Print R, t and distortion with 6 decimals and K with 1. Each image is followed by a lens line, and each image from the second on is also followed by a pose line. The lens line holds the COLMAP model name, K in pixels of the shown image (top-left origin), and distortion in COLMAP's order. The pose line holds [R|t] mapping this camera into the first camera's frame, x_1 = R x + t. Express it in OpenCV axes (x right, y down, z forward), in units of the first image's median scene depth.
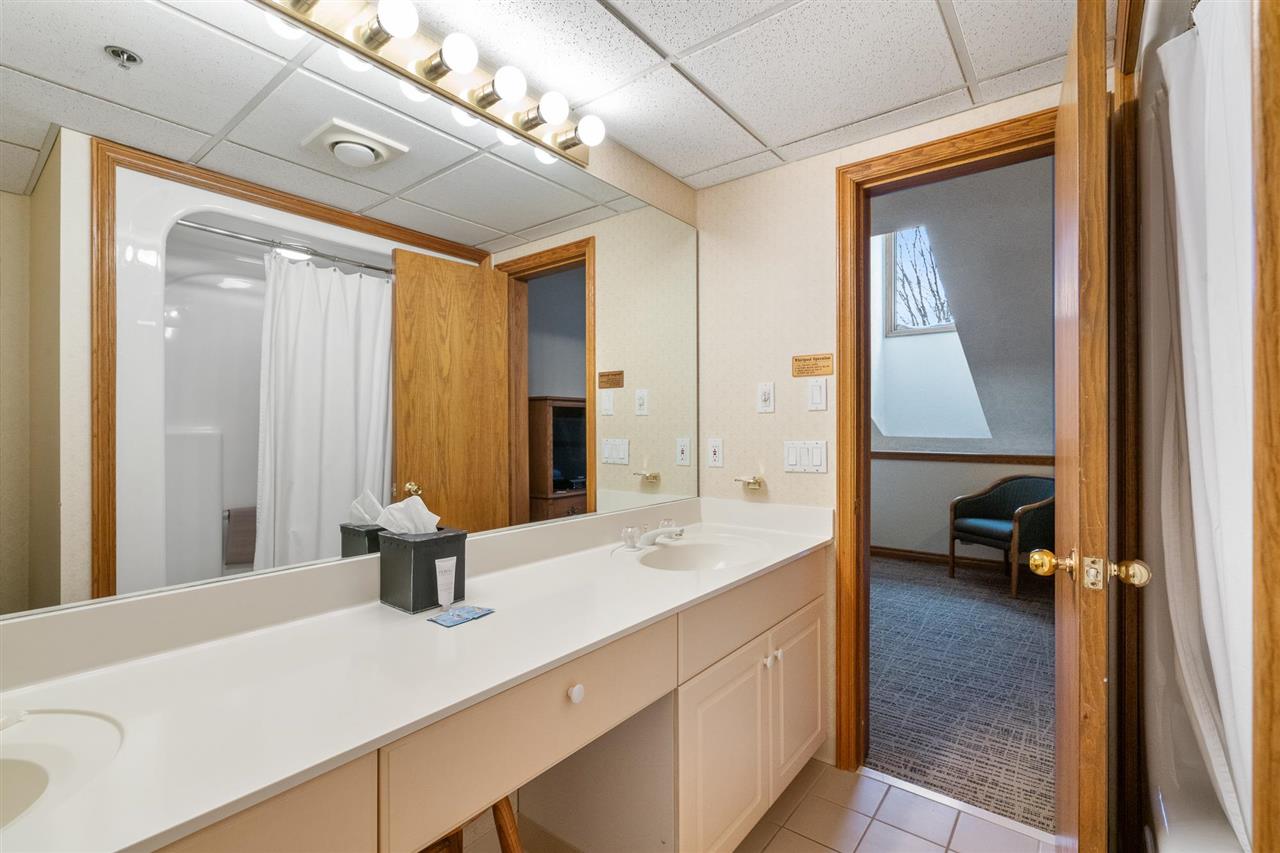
lens RADIAL K [[576.2, 0, 637.6], [0, 576.2, 426.8], [0, 0, 1]] dist [-0.002708, -0.000005]
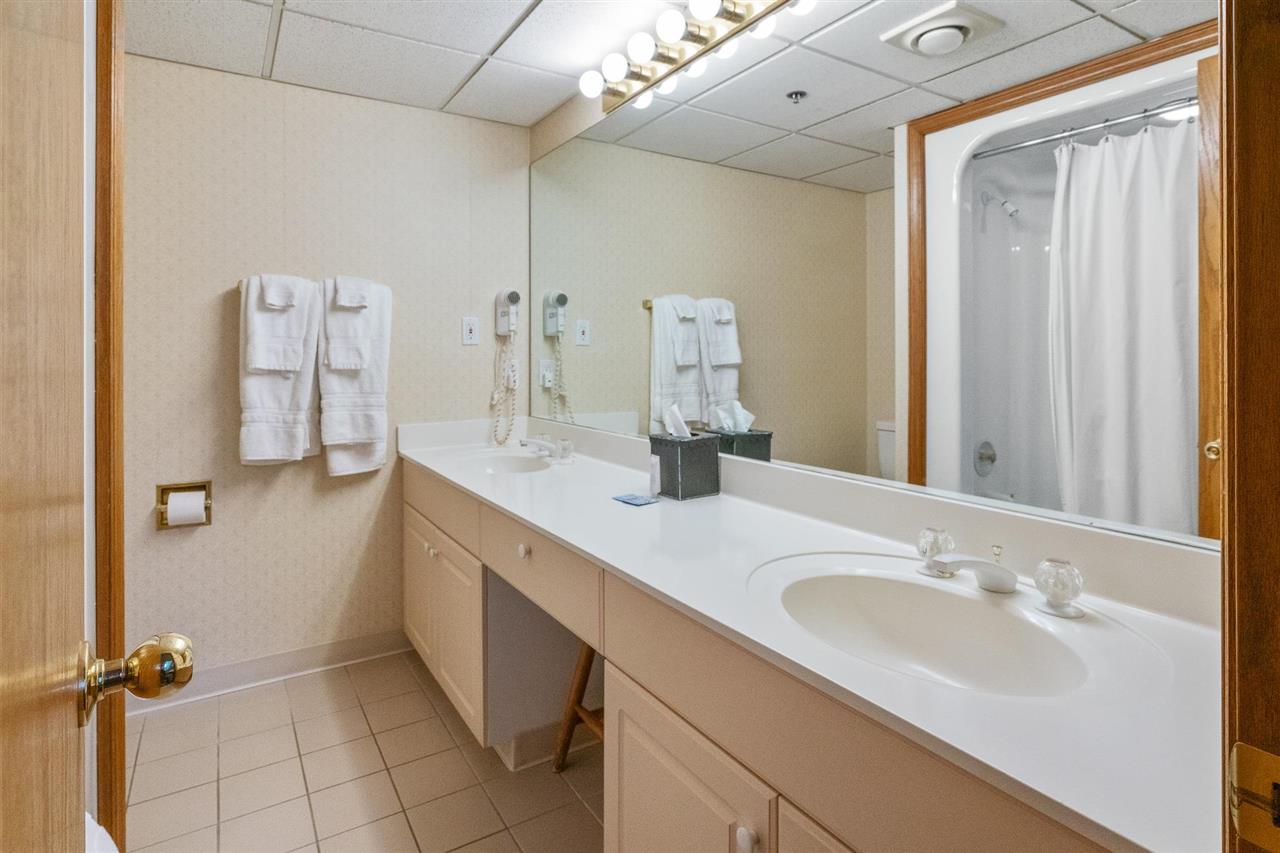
lens RADIAL K [[666.3, 0, 635.5], [0, 666.3, 354.2], [0, 0, 1]] dist [0.002220, 0.000384]
pose [[-0.340366, 0.003135, -0.940288, 0.671141], [0.011176, 0.999937, -0.000711, 0.005271], [0.940227, -0.010751, -0.340380, 0.950464]]
